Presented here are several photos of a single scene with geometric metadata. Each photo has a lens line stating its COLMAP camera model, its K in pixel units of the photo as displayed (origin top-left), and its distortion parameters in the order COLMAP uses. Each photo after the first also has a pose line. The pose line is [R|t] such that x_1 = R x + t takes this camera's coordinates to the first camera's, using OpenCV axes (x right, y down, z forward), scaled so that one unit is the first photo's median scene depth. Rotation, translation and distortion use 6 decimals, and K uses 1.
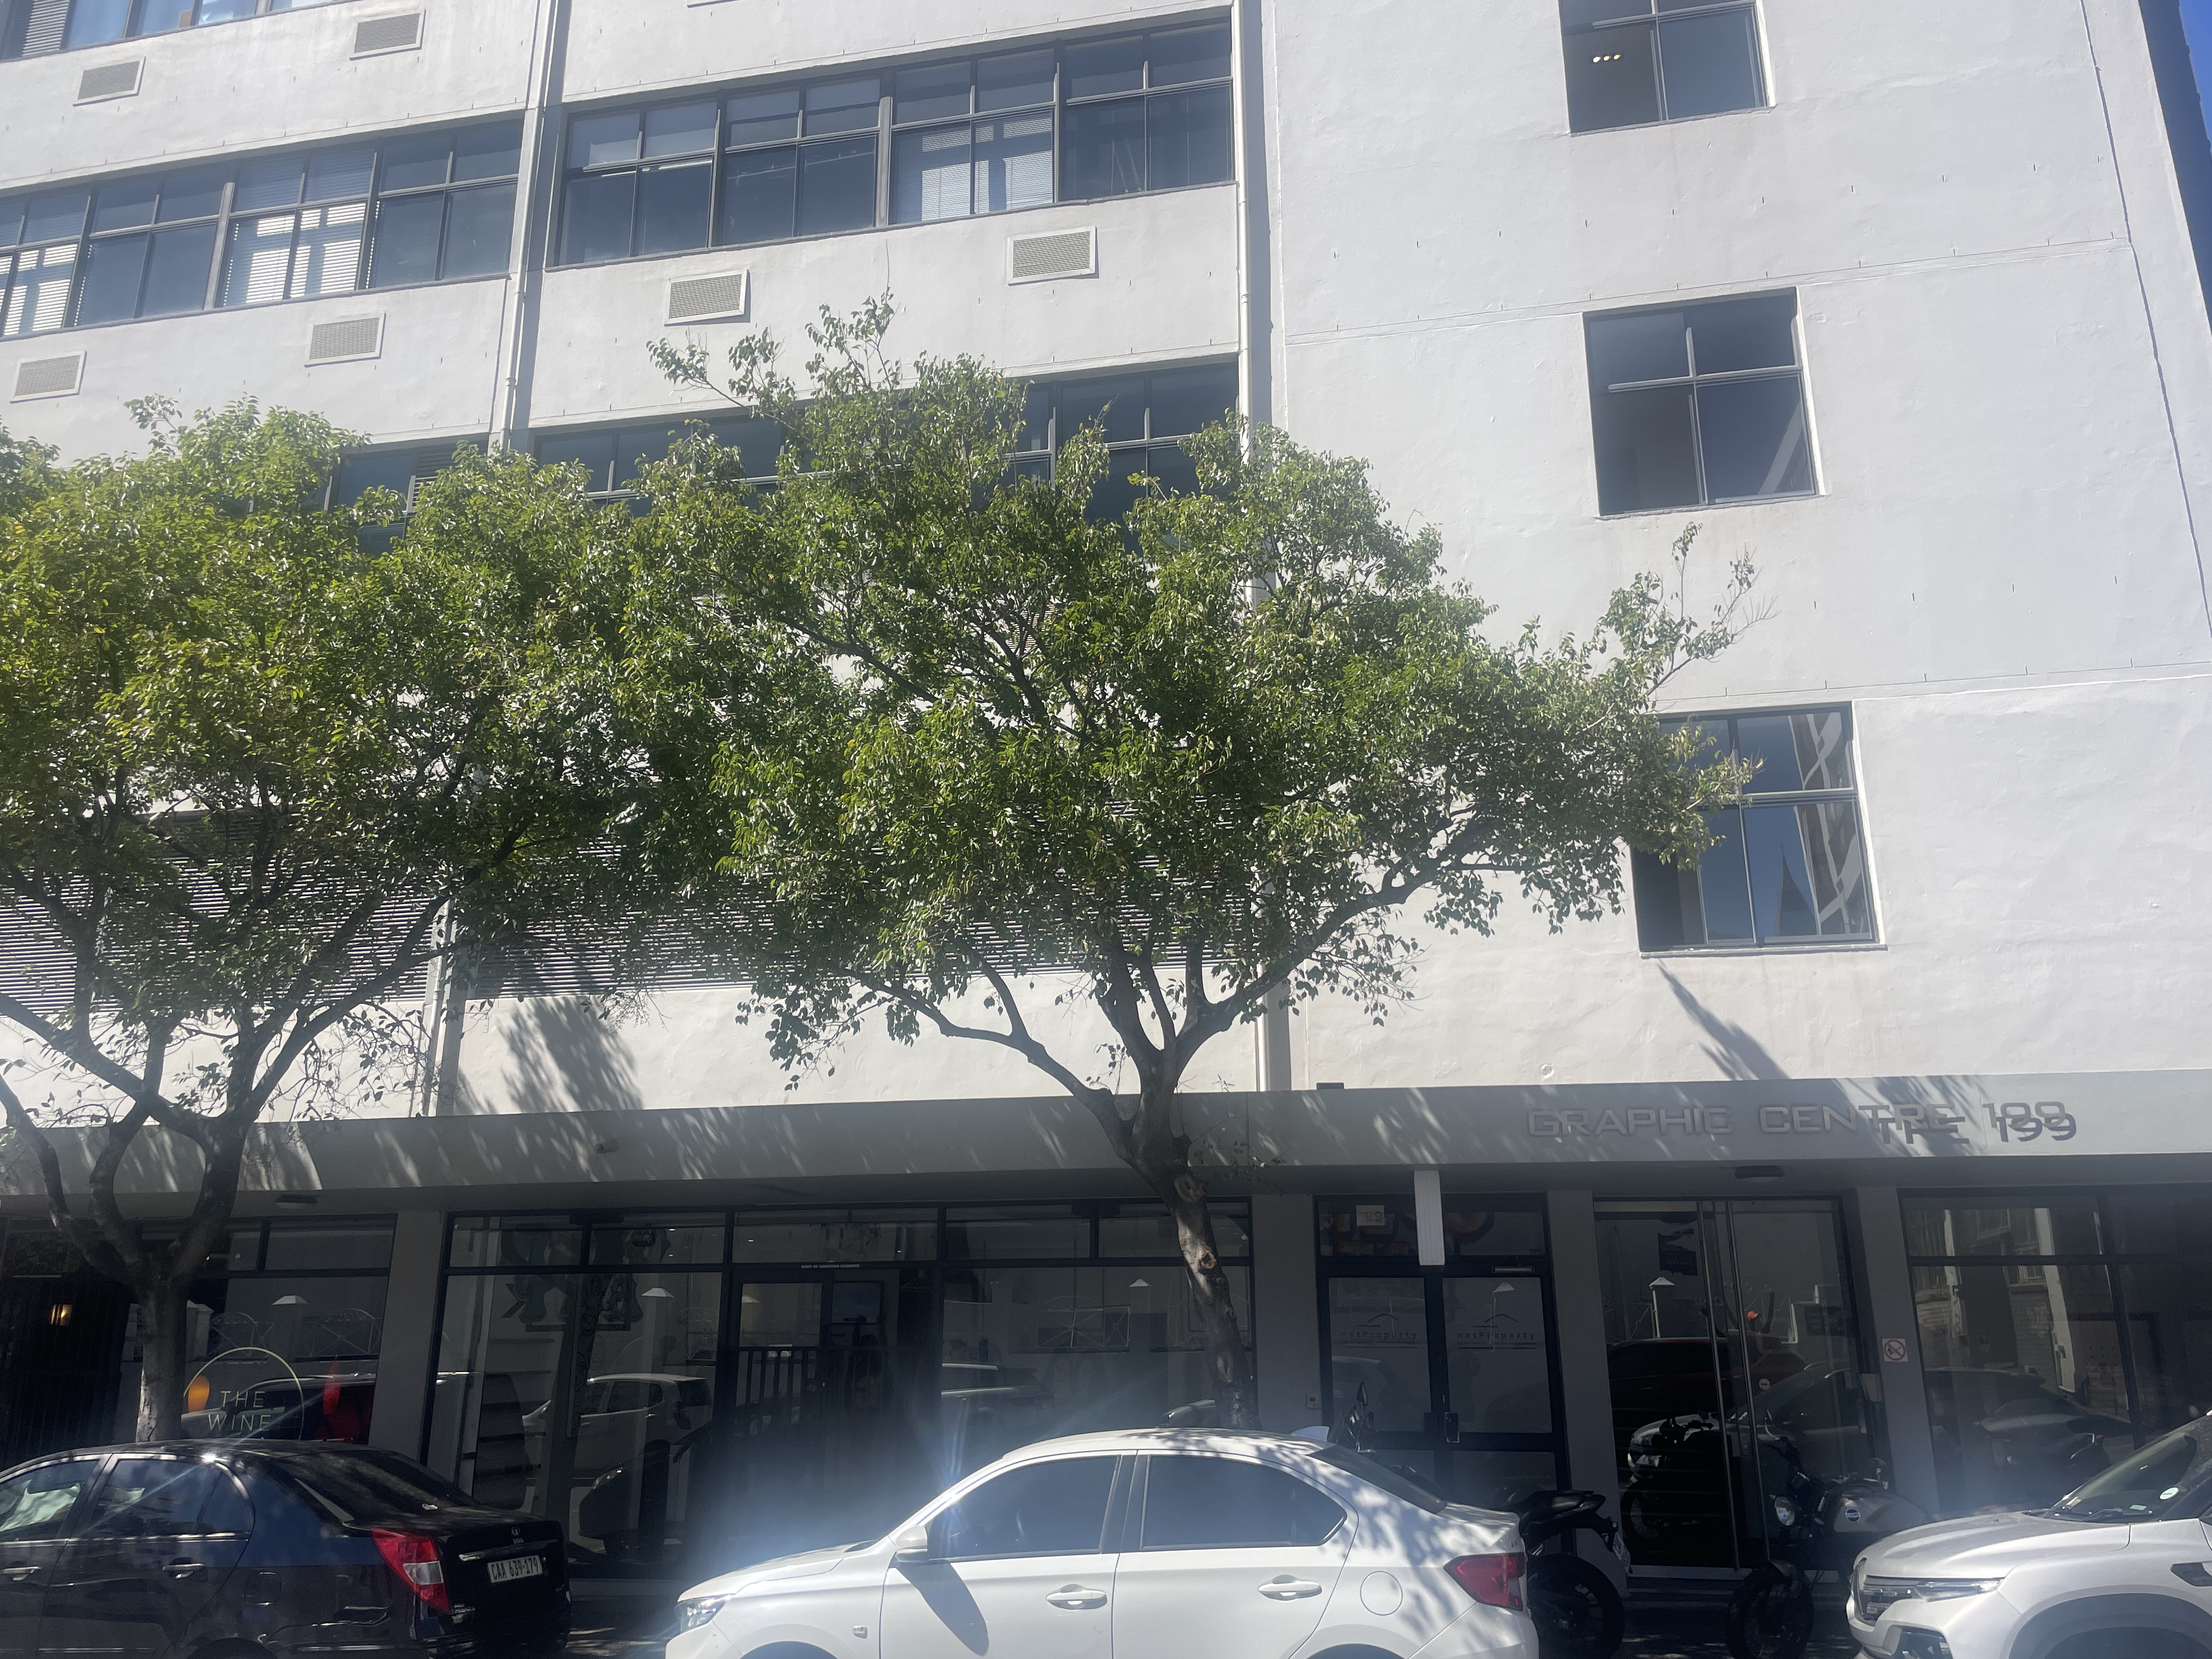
lens RADIAL K [[1703.0, 0, 1113.7], [0, 1703.0, 838.6], [0, 0, 1]] dist [0.090520, -0.121008]
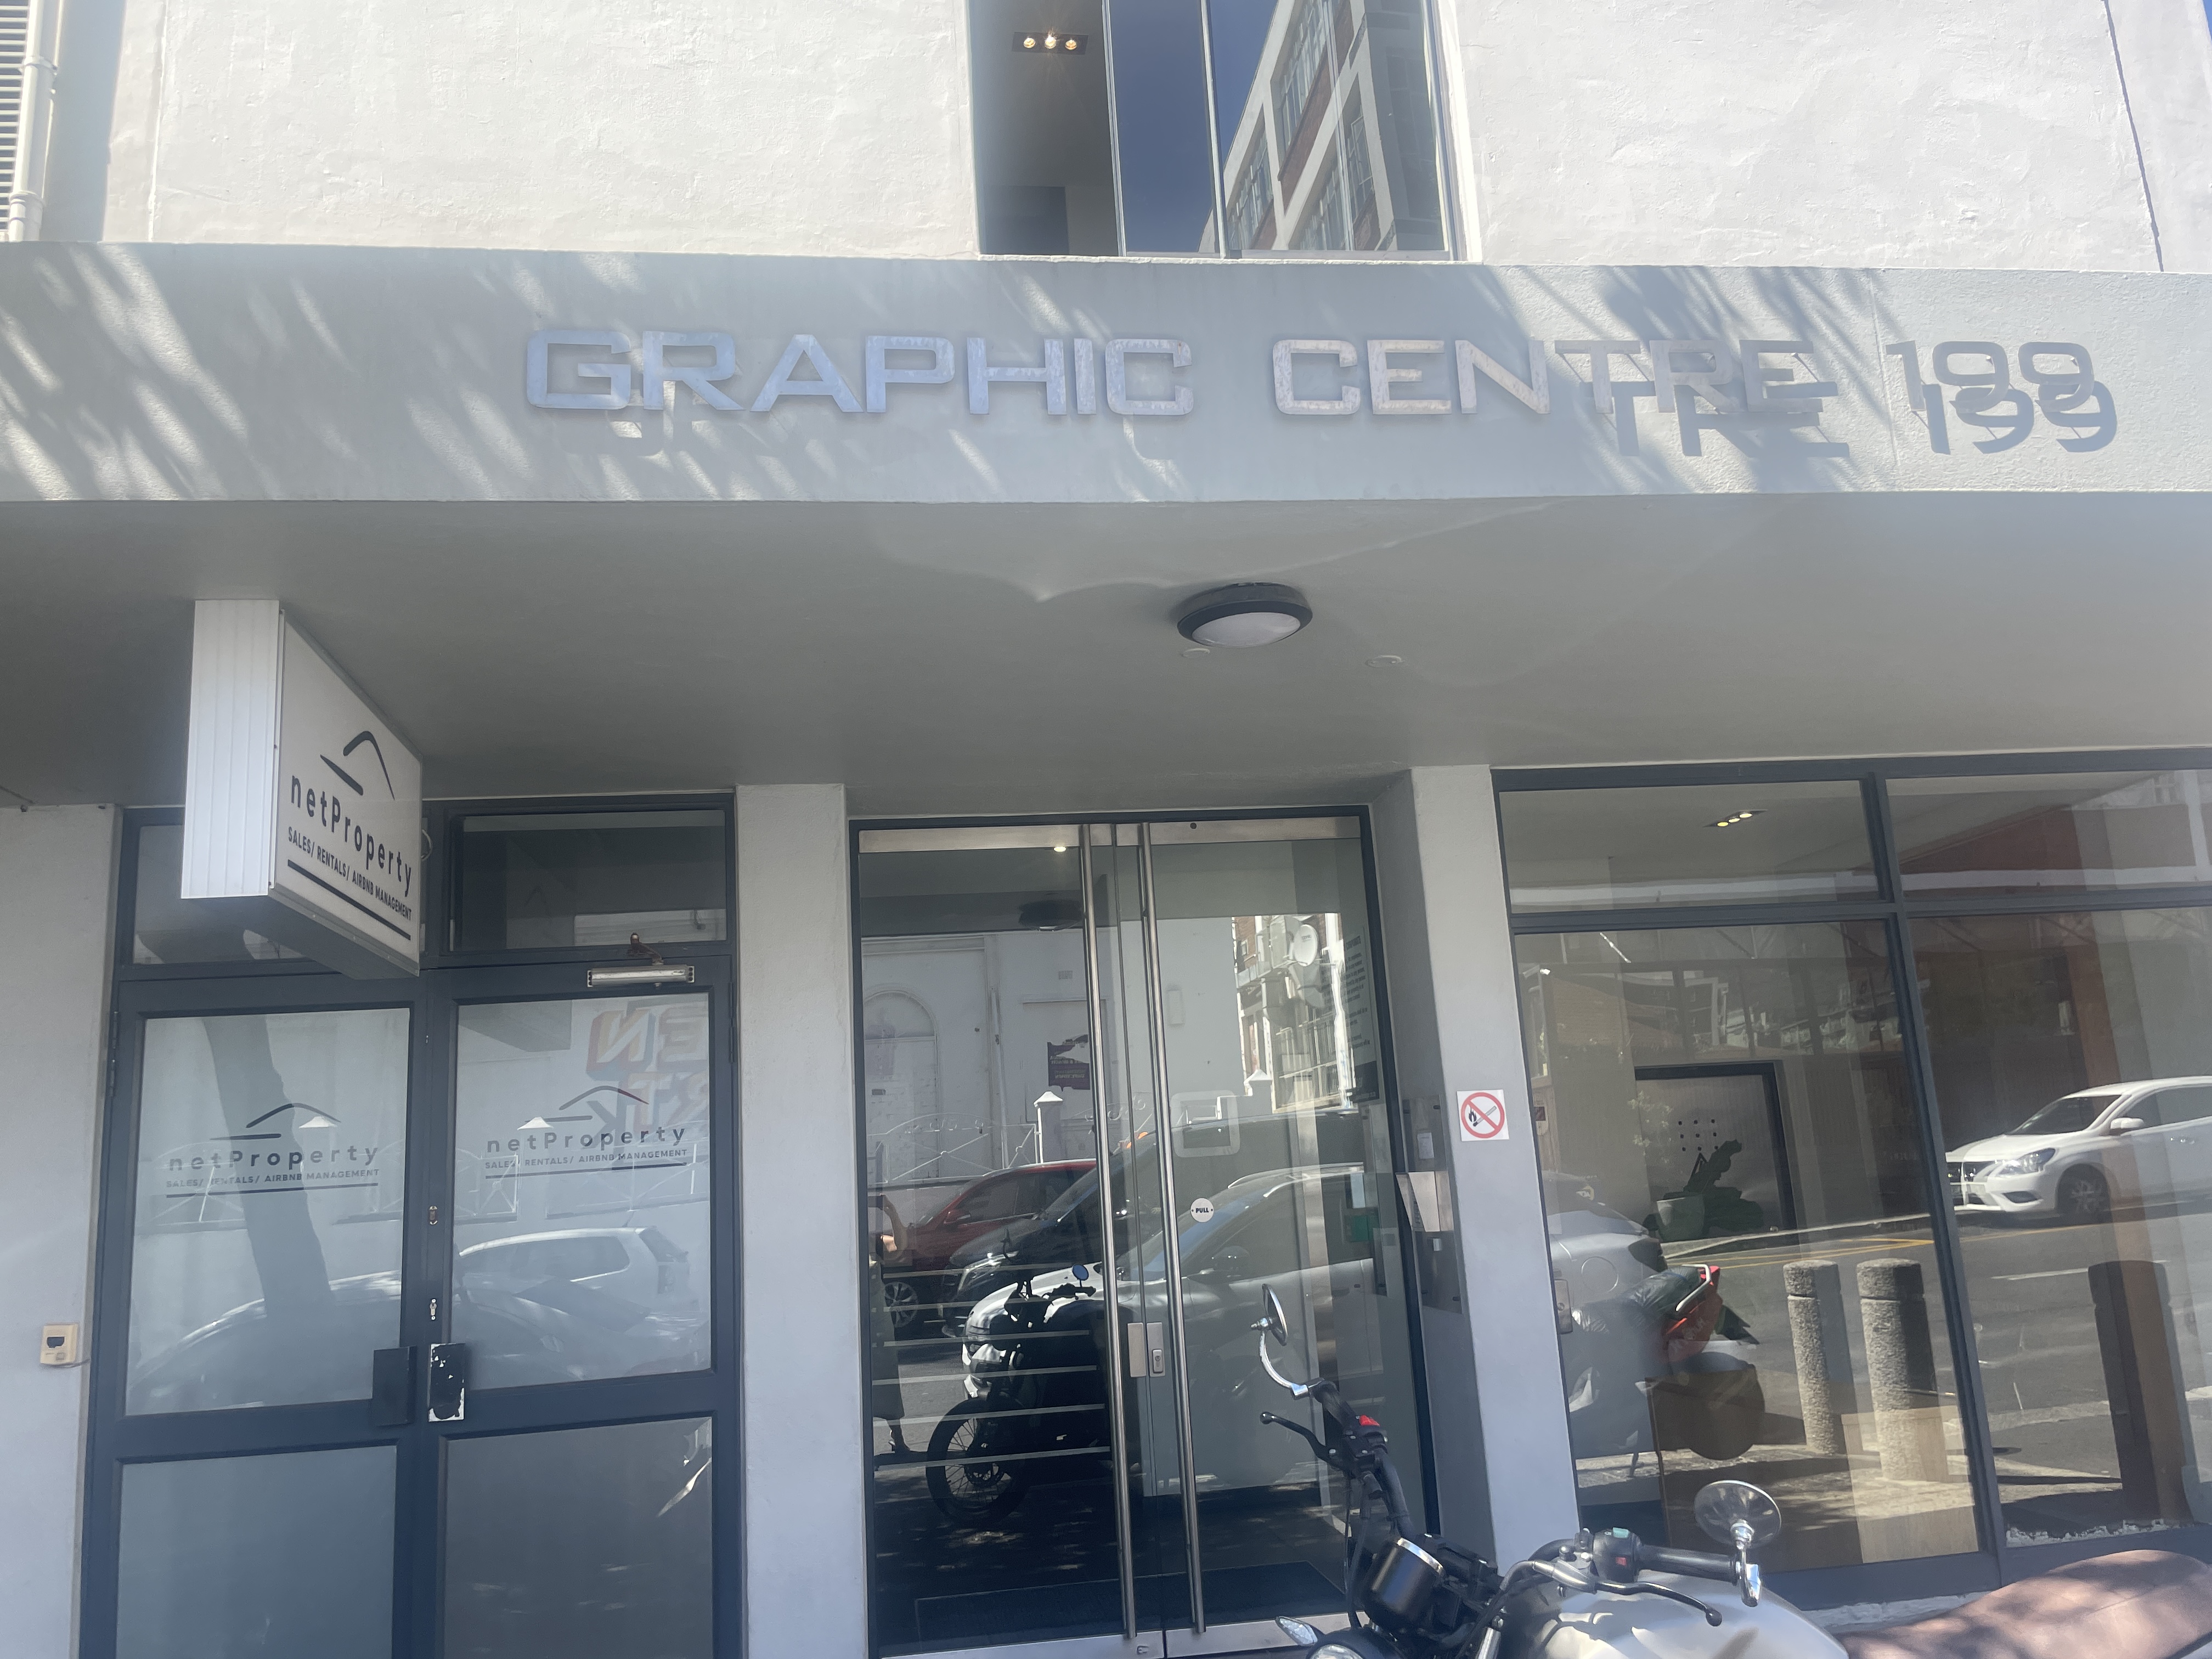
lens RADIAL K [[1680.8, 0, 1110.8], [0, 1680.8, 822.0], [0, 0, 1]] dist [0.113396, -0.151471]
pose [[0.944578, 0.013065, 0.328028, 0.206854], [-0.033672, 0.997793, 0.057222, 0.189616], [-0.326556, -0.065096, 0.942933, 0.597095]]
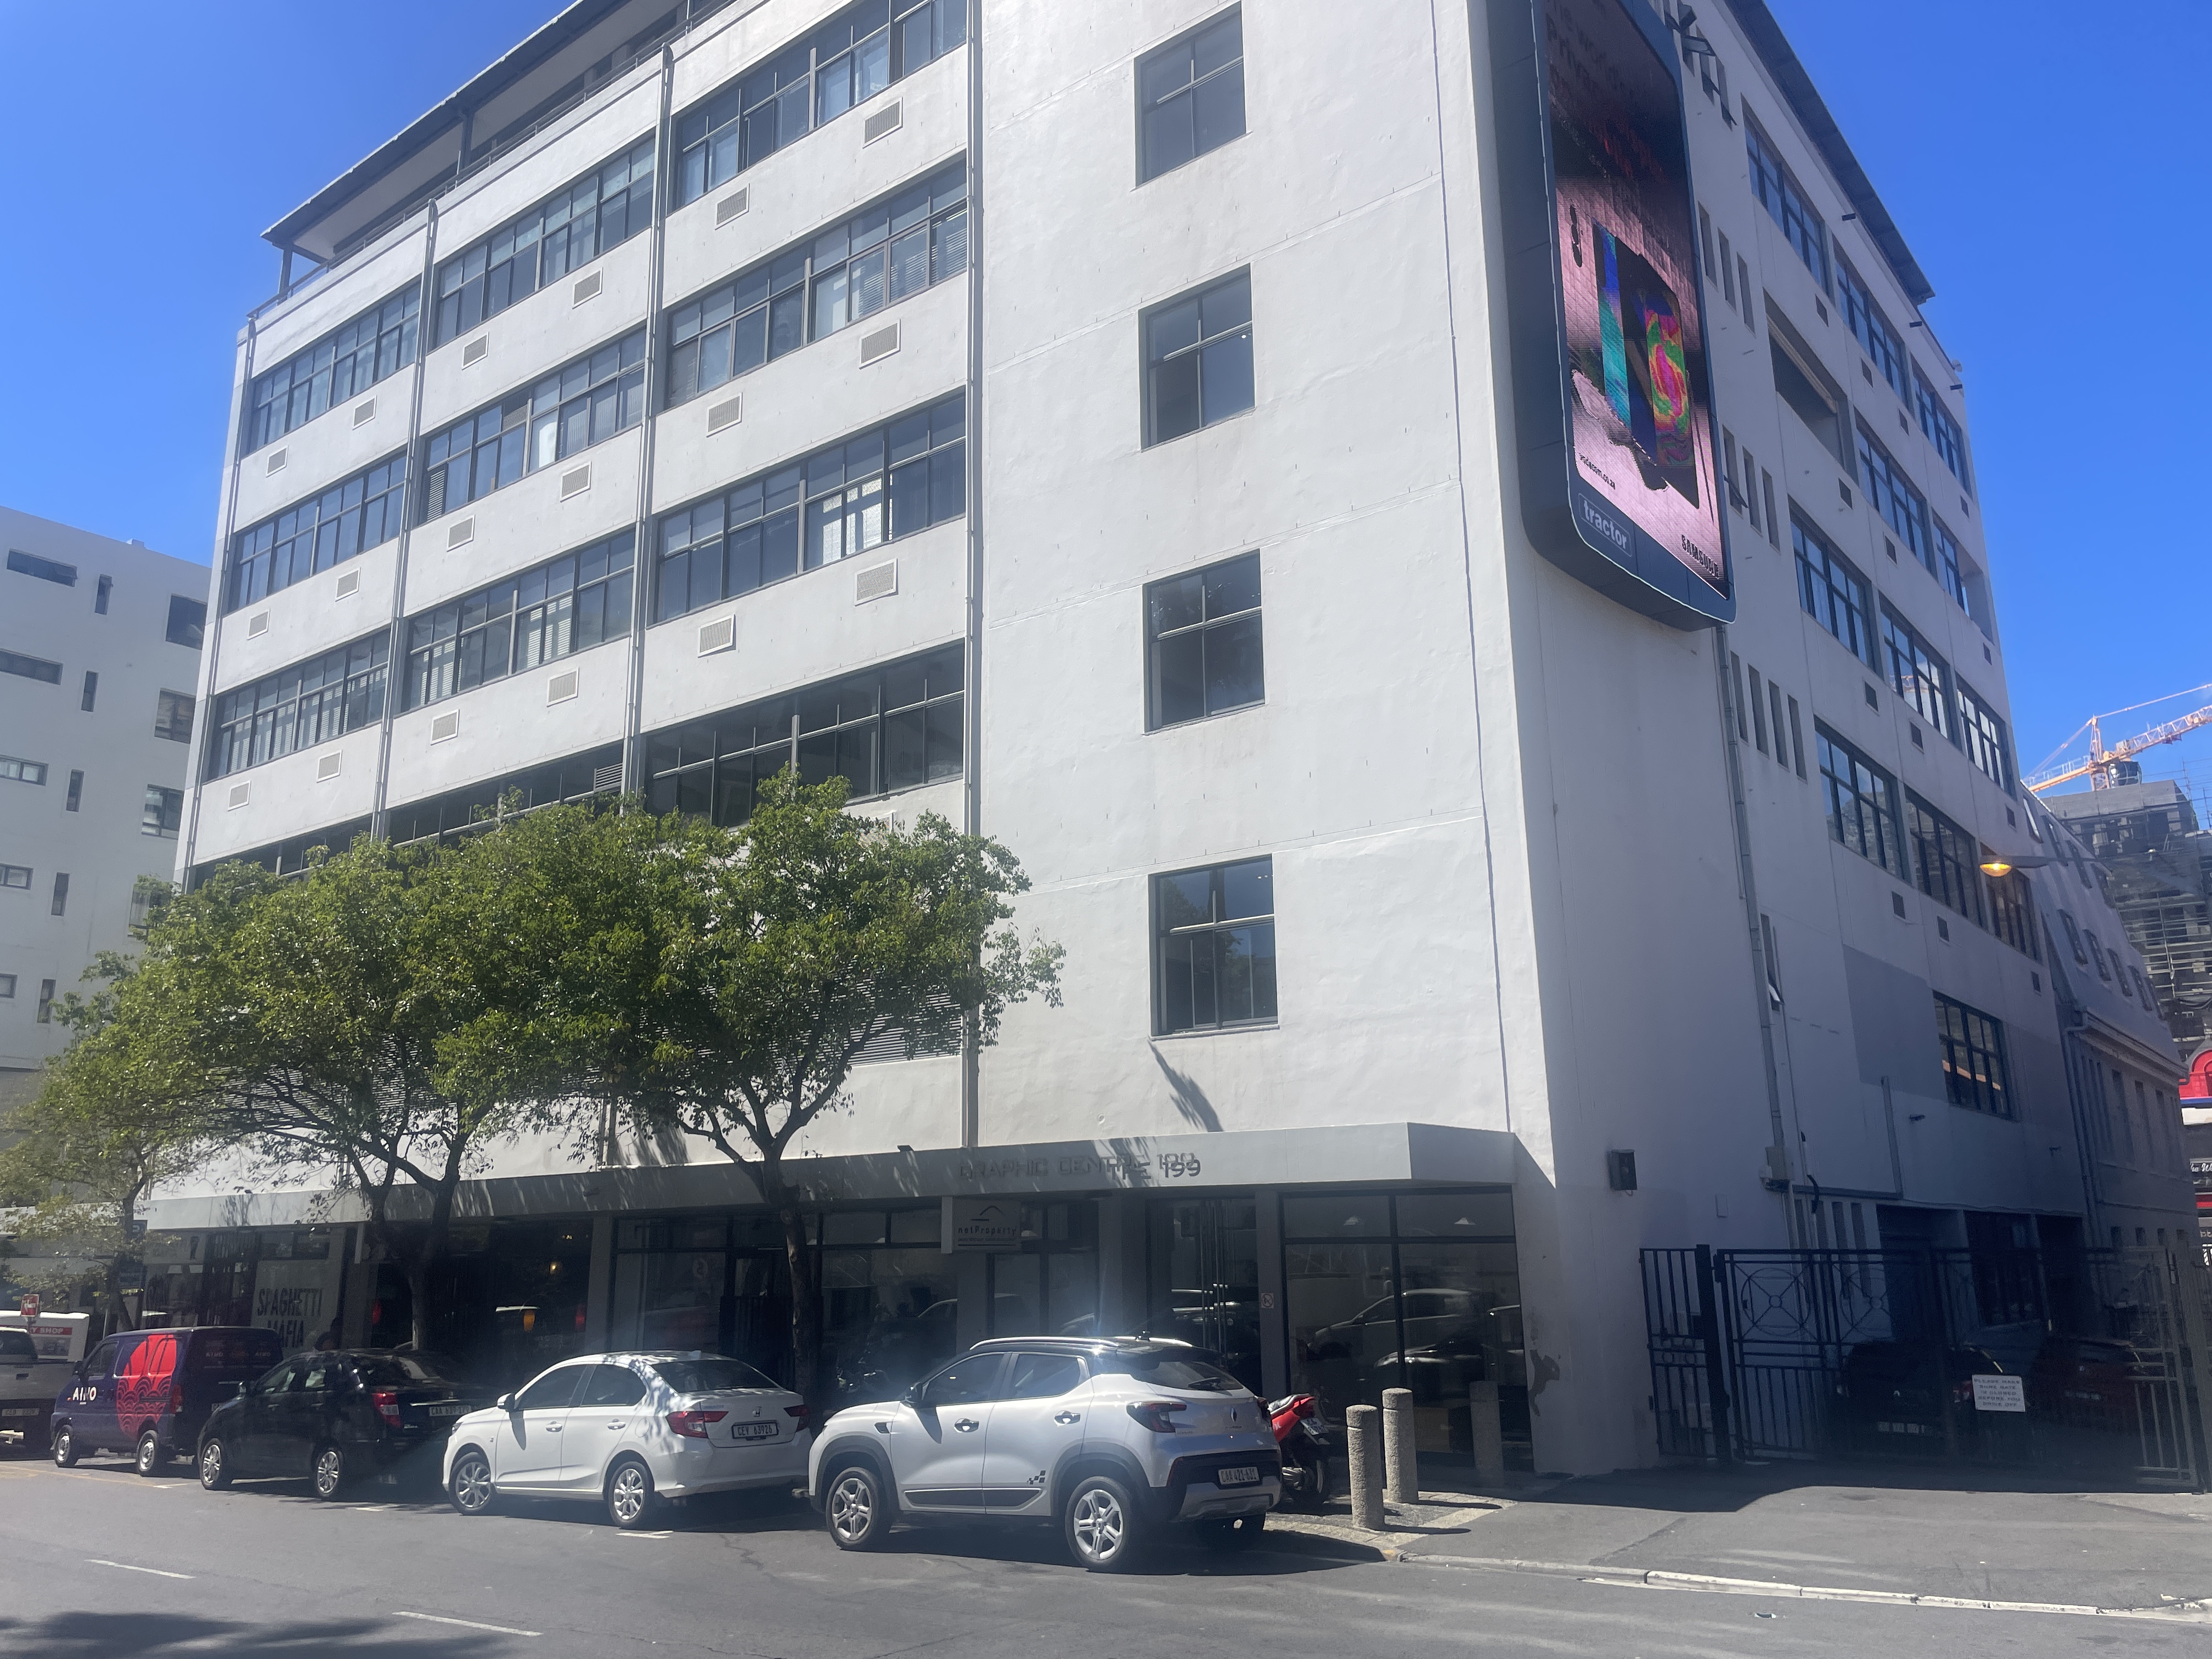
lens RADIAL K [[1703.0, 0, 1113.7], [0, 1703.0, 838.6], [0, 0, 1]] dist [0.090520, -0.121008]
pose [[0.894921, -0.111976, -0.431947, 0.975973], [0.133930, 0.990776, 0.020638, -0.146723], [0.425652, -0.076320, 0.901663, -0.362495]]
